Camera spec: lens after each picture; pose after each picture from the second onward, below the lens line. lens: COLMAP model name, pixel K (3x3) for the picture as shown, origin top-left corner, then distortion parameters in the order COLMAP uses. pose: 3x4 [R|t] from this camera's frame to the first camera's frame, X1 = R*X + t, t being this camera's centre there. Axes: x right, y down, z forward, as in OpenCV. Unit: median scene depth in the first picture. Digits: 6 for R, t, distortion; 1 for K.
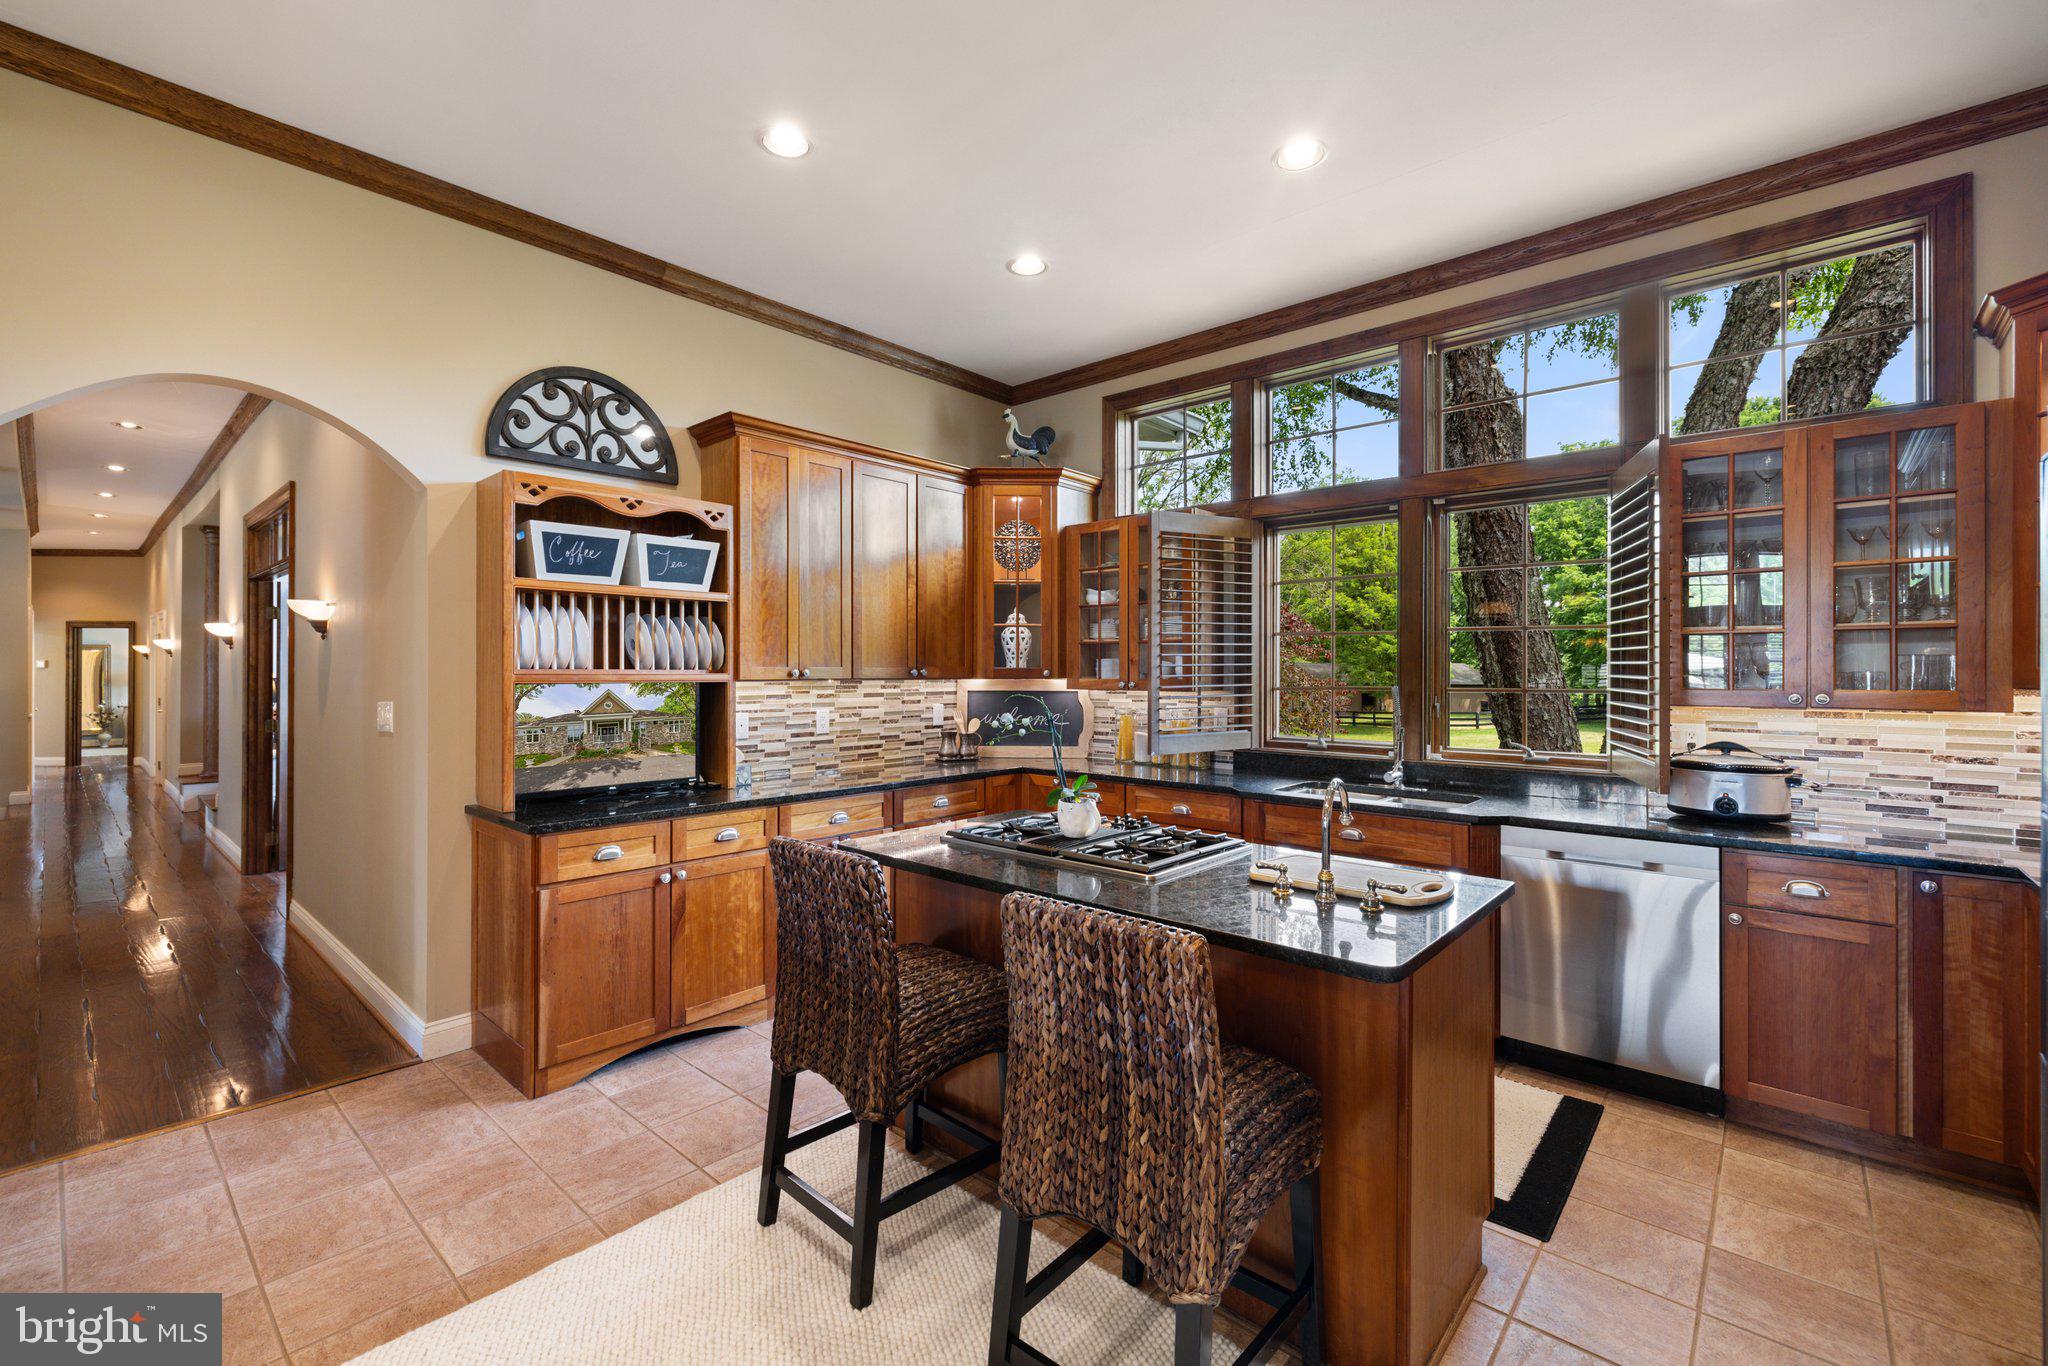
lens RADIAL K [[862.6, 0, 1002.1], [0, 862.6, 672.2], [0, 0, 1]] dist [-0.004325, -0.000057]
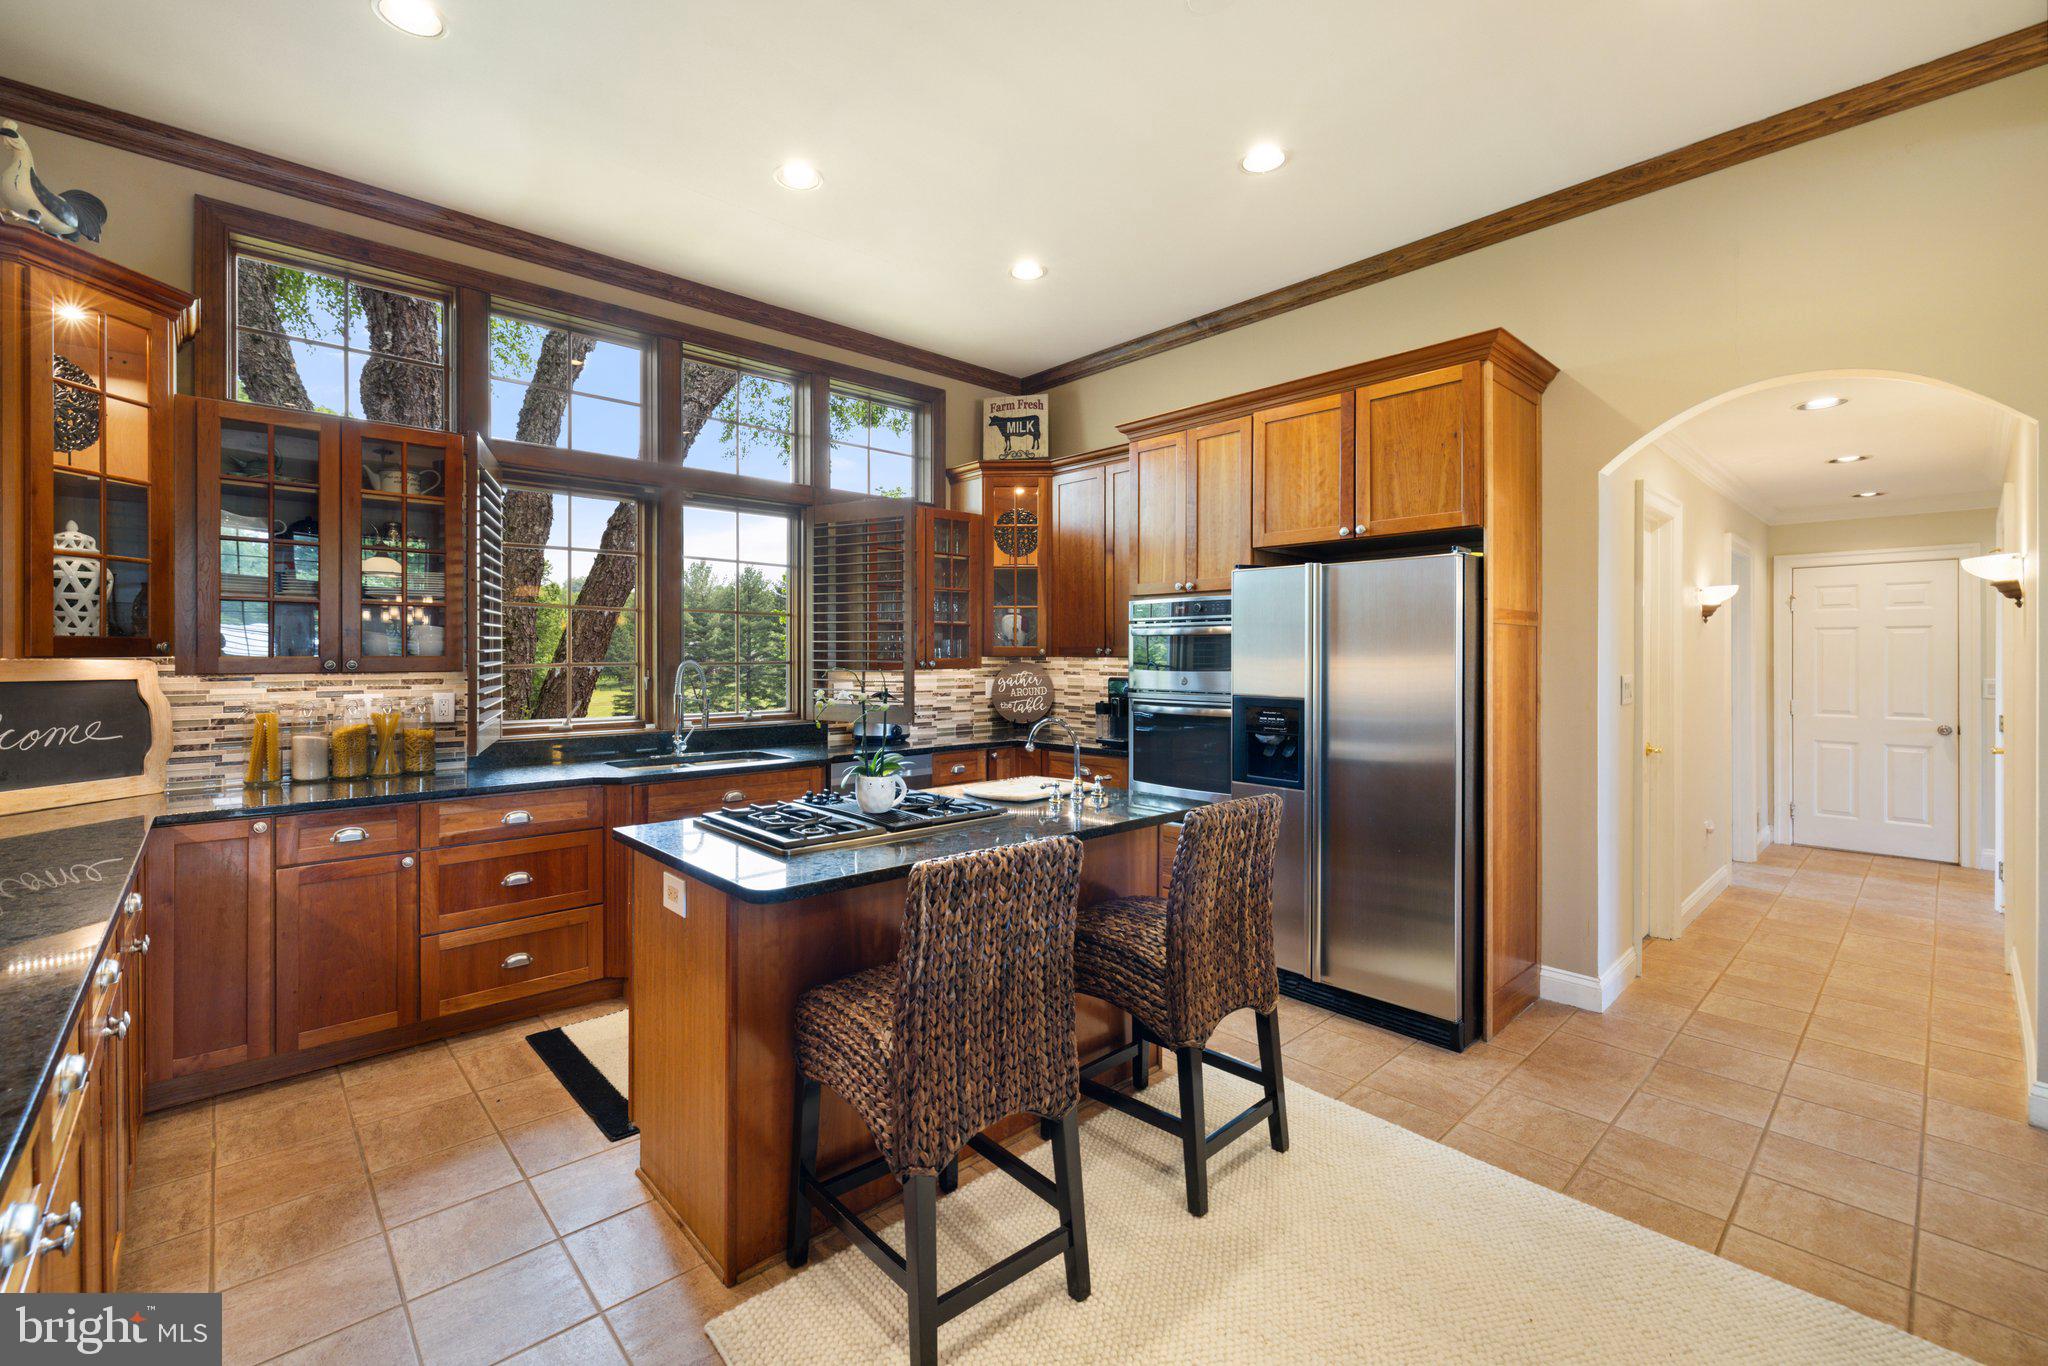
lens RADIAL K [[862.6, 0, 993.8], [0, 862.6, 658.3], [0, 0, 1]] dist [-0.004325, -0.000057]
pose [[0.101144, -0.006269, 0.994852, -0.489699], [0.001036, 0.999980, 0.006196, 0.005843], [-0.994871, 0.000404, 0.101148, 0.431736]]
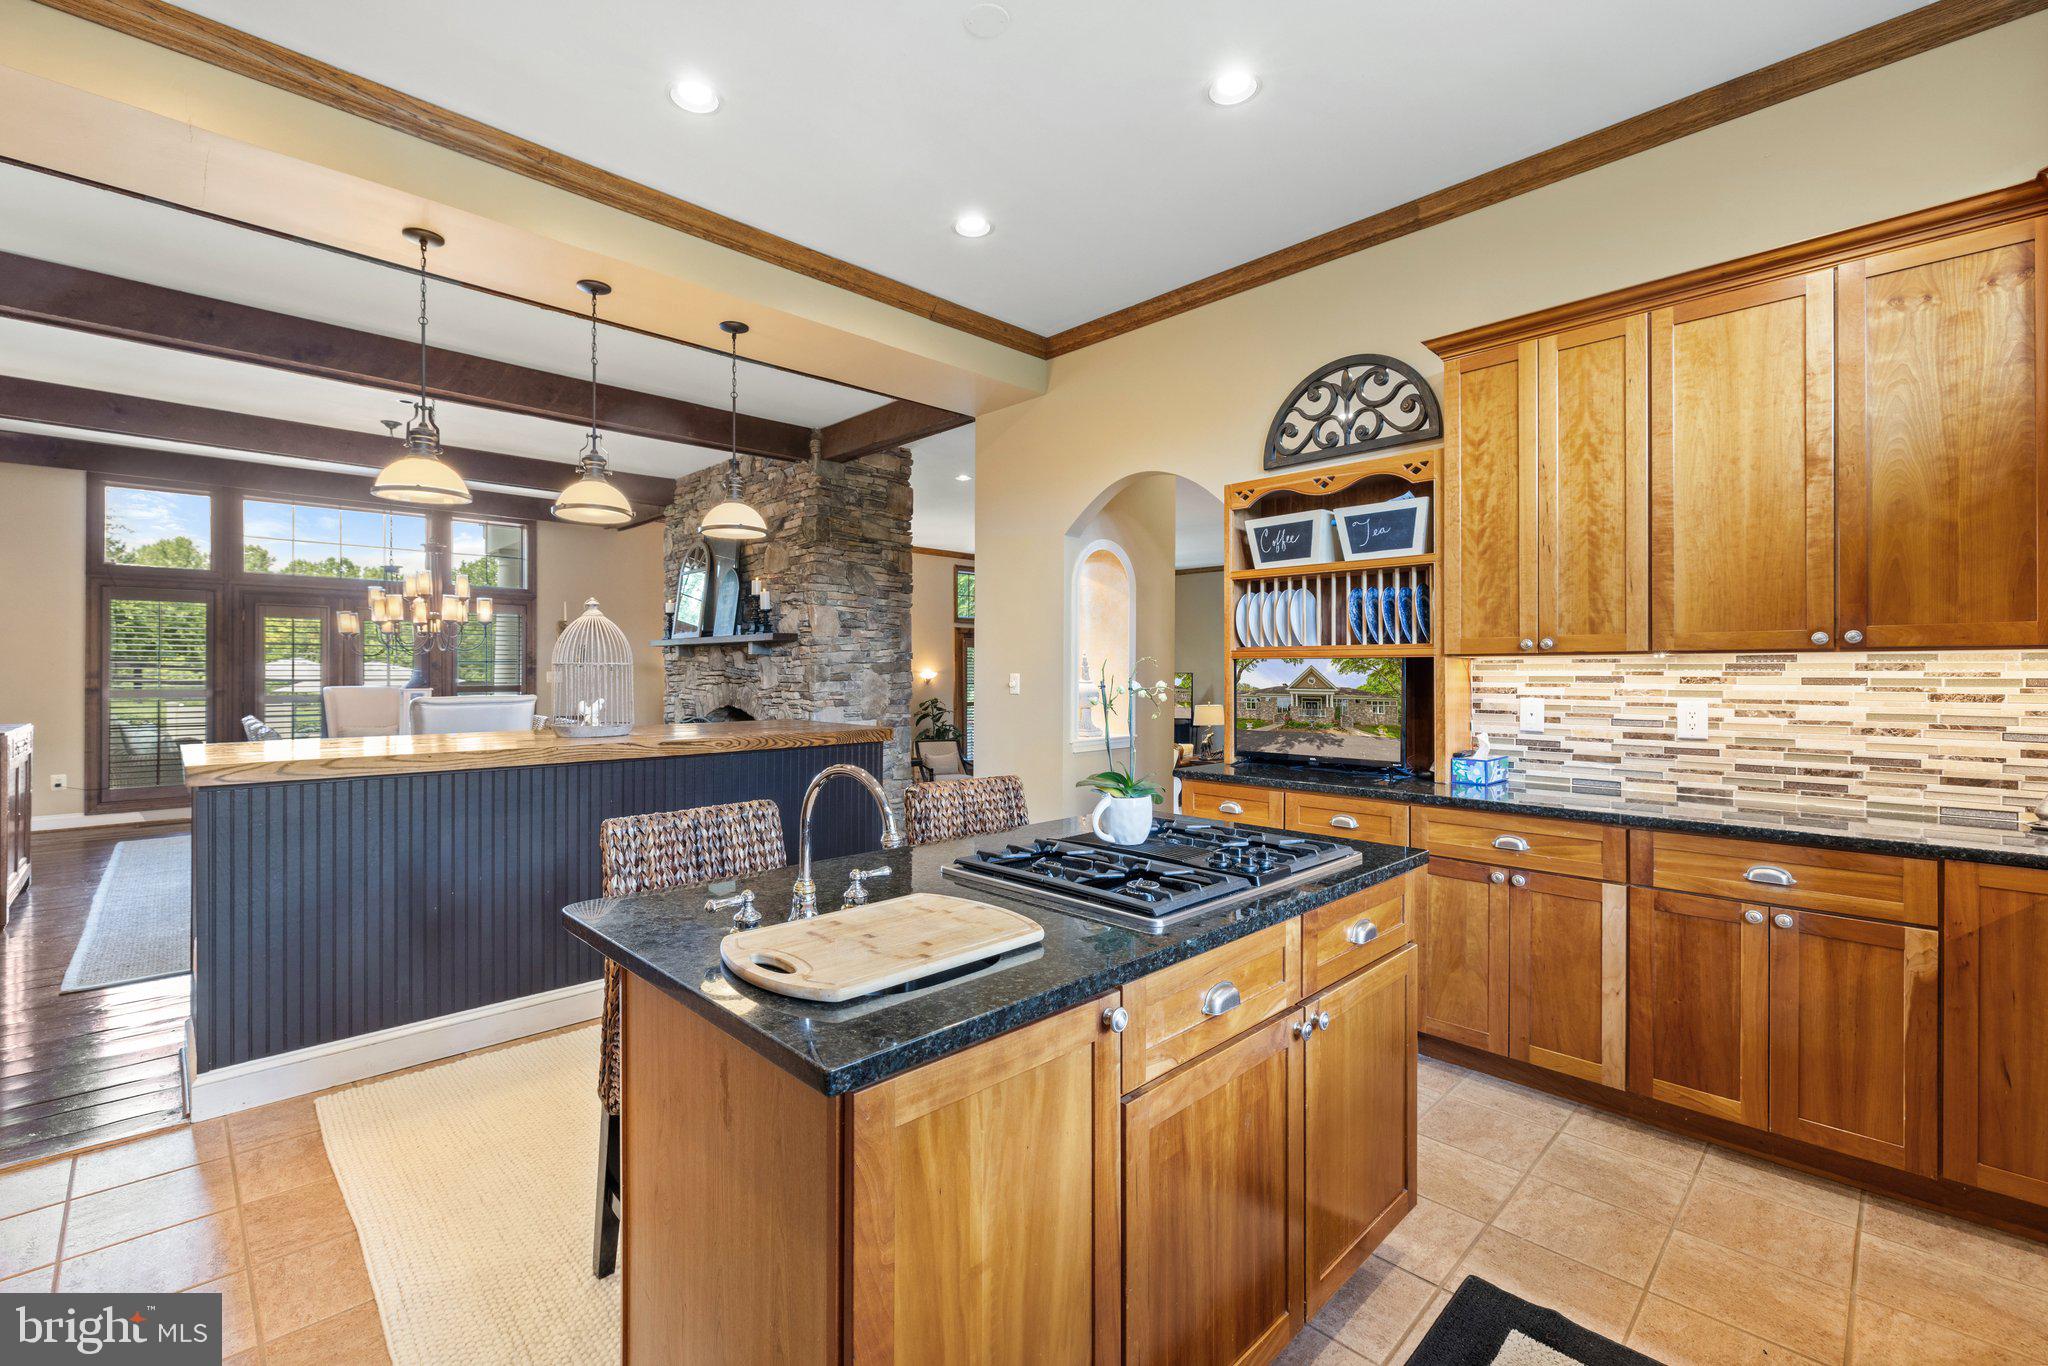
lens RADIAL K [[862.6, 0, 1010.3], [0, 862.6, 673.5], [0, 0, 1]] dist [-0.004325, -0.000057]
pose [[-0.056932, 0.001773, -0.998376, 0.467125], [-0.001476, 0.999997, 0.001860, 0.022441], [0.998377, 0.001580, -0.056929, 0.530958]]
